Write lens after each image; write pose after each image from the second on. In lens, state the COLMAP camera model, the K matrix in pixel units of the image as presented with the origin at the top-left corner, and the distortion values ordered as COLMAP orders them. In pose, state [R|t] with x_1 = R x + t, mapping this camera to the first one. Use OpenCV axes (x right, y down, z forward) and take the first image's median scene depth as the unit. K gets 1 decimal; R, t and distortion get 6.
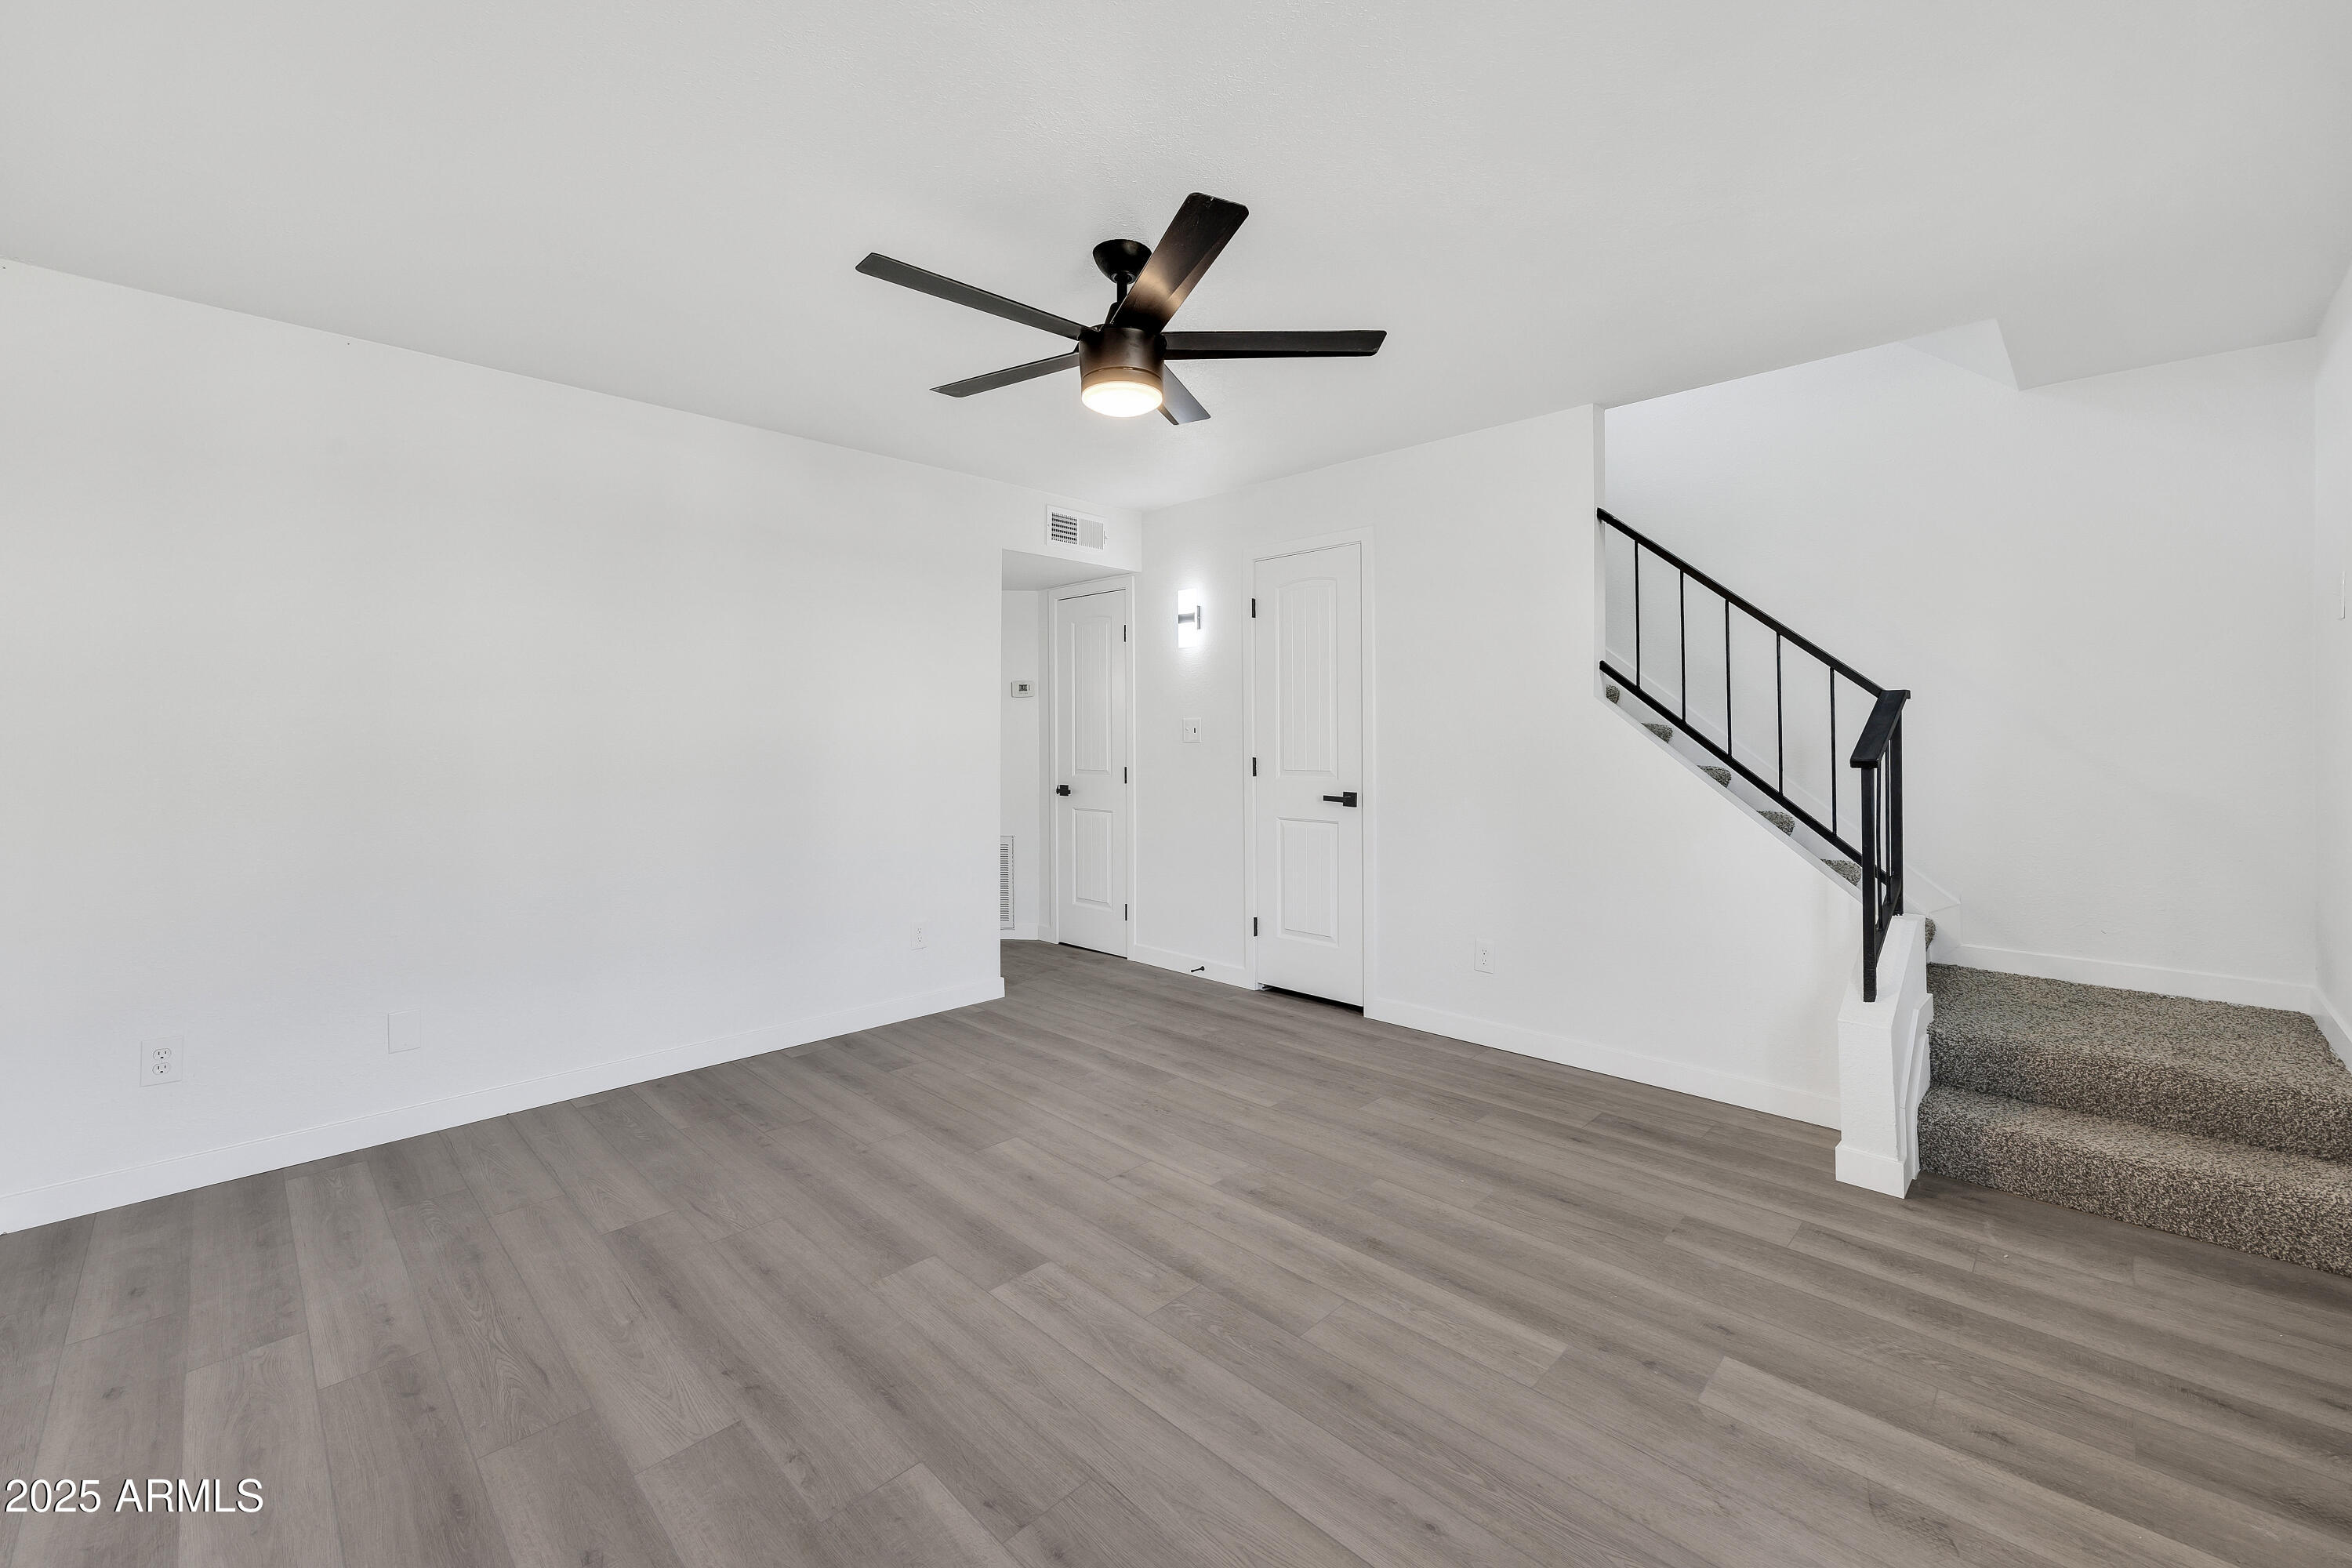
lens RADIAL K [[997.4, 0, 1176.0], [0, 997.4, 784.0], [0, 0, 1]] dist [-0.002657, -0.000385]
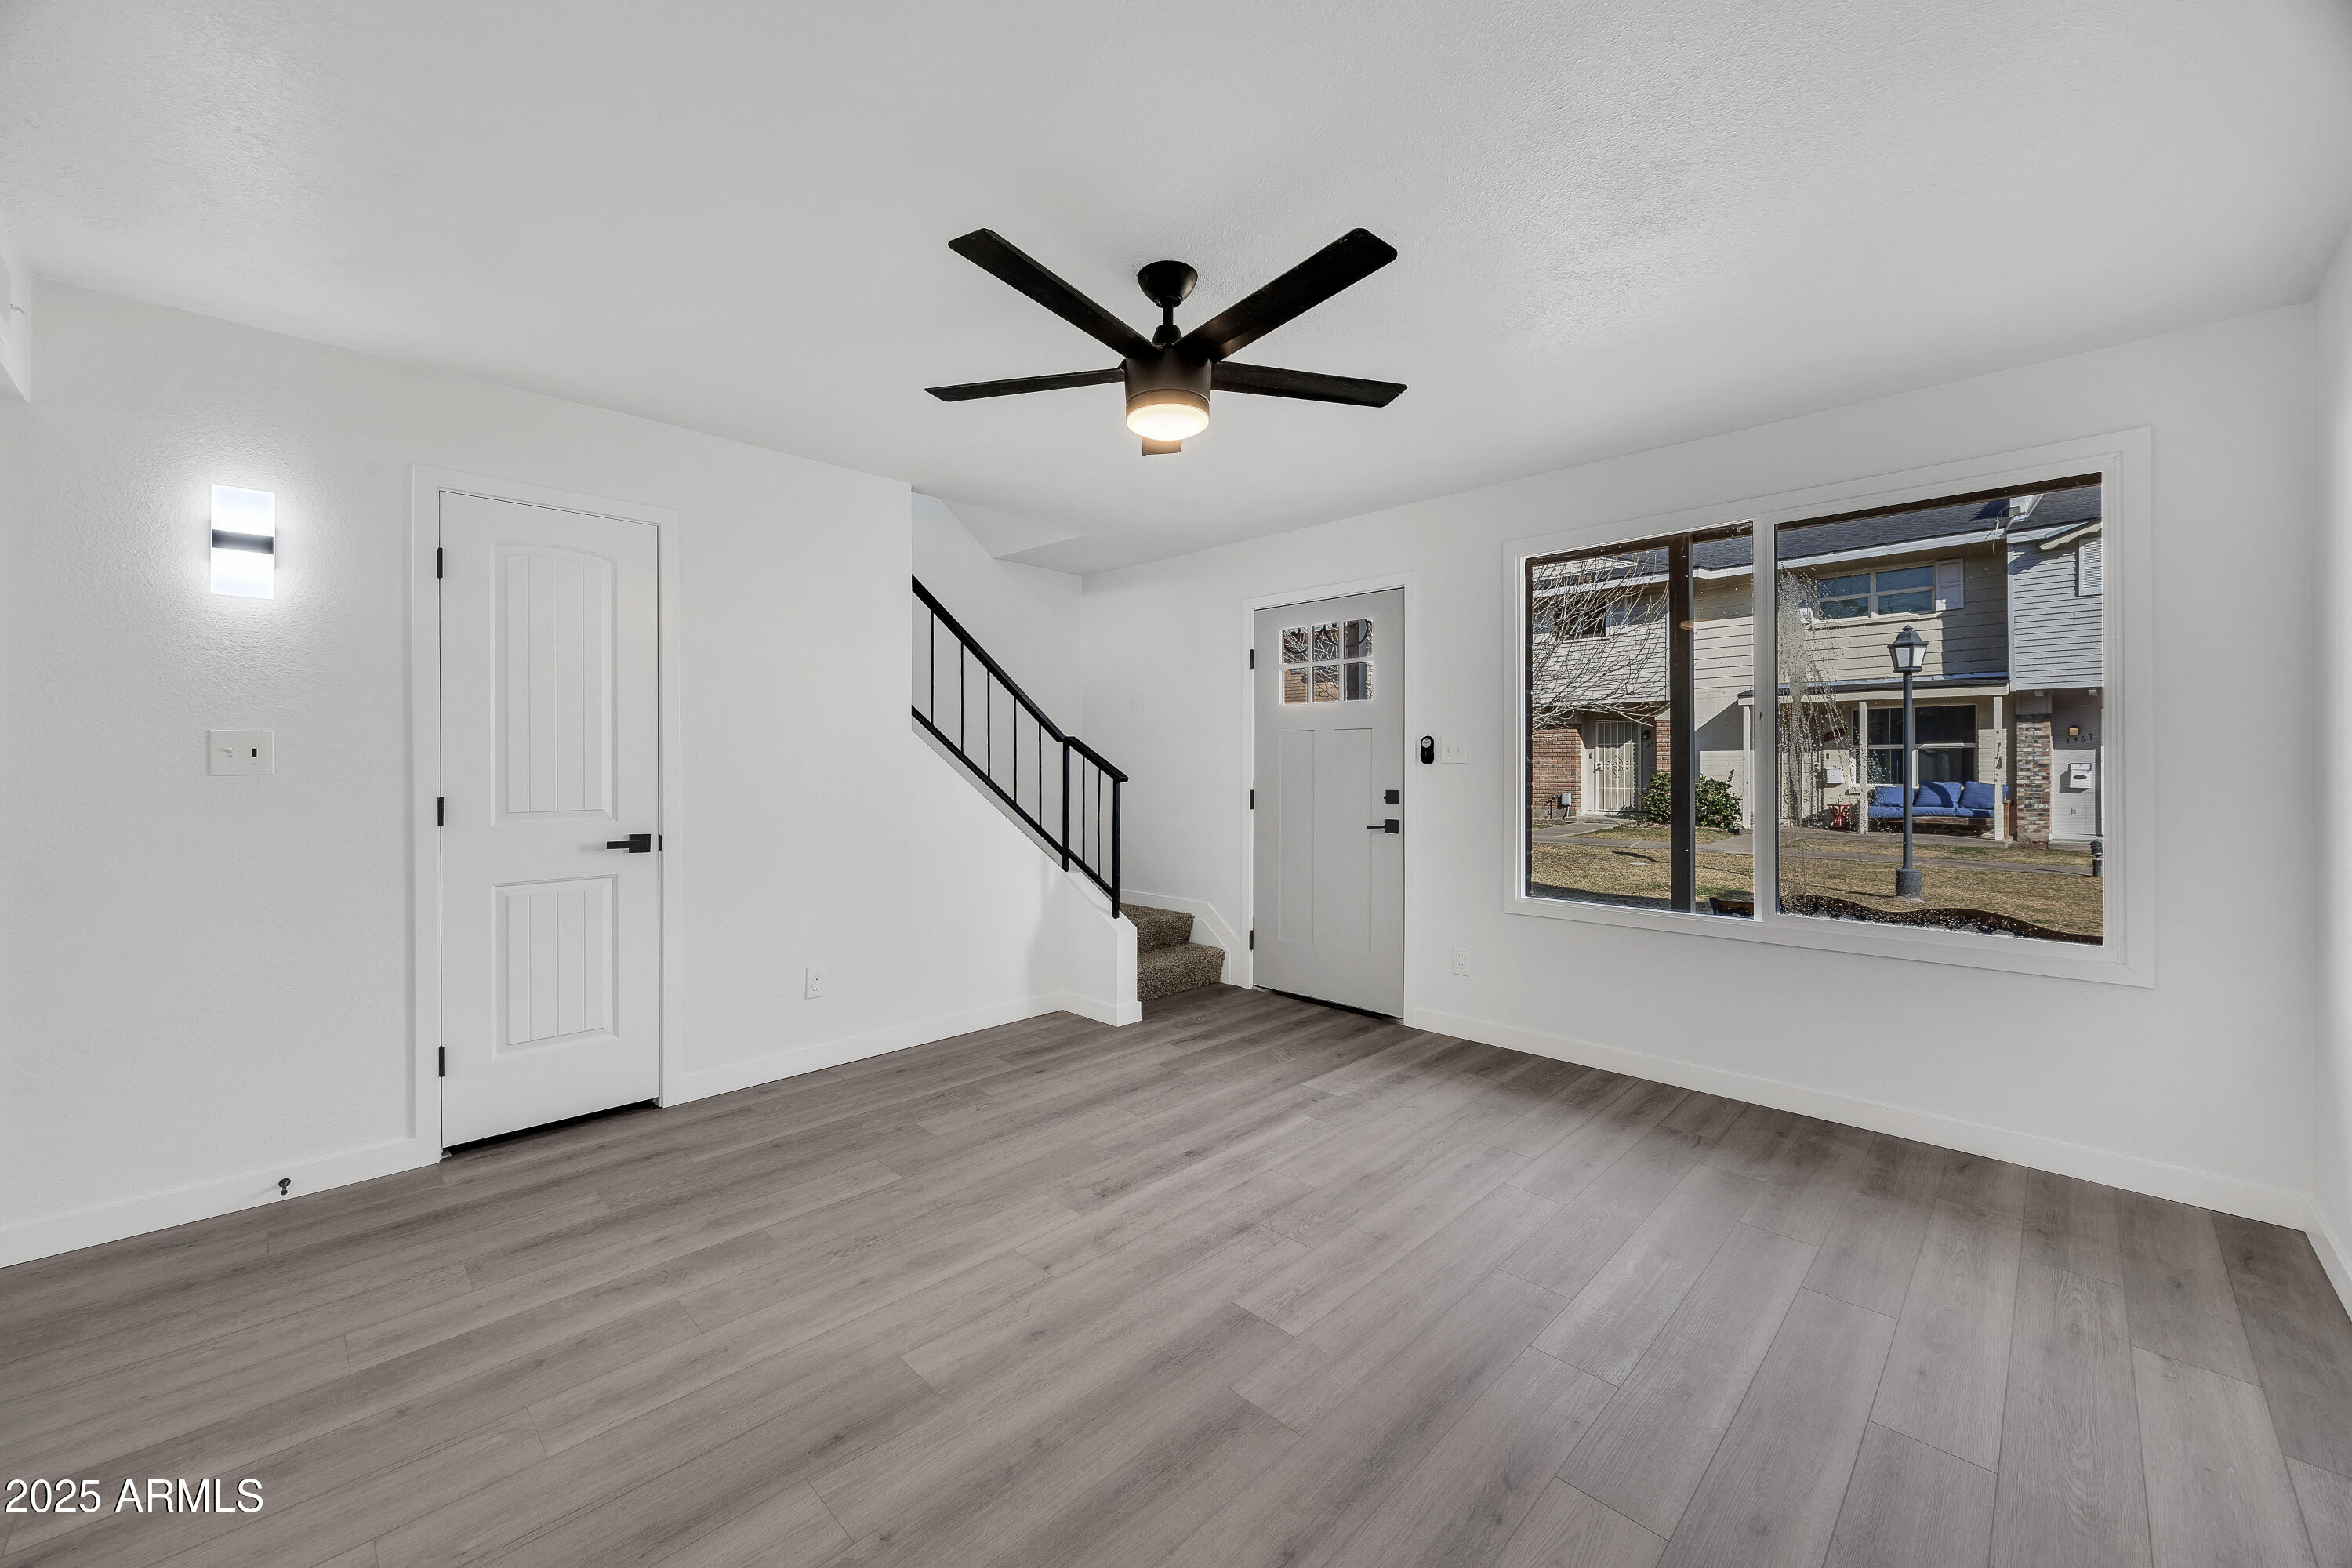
lens RADIAL K [[902.6, 0, 1176.0], [0, 902.6, 784.0], [0, 0, 1]] dist [-0.001011, -0.000184]
pose [[-0.026737, -0.018108, 0.999478, -0.840633], [0.045149, 0.998794, 0.019304, -0.040301], [-0.998622, 0.045642, -0.025887, 0.888015]]
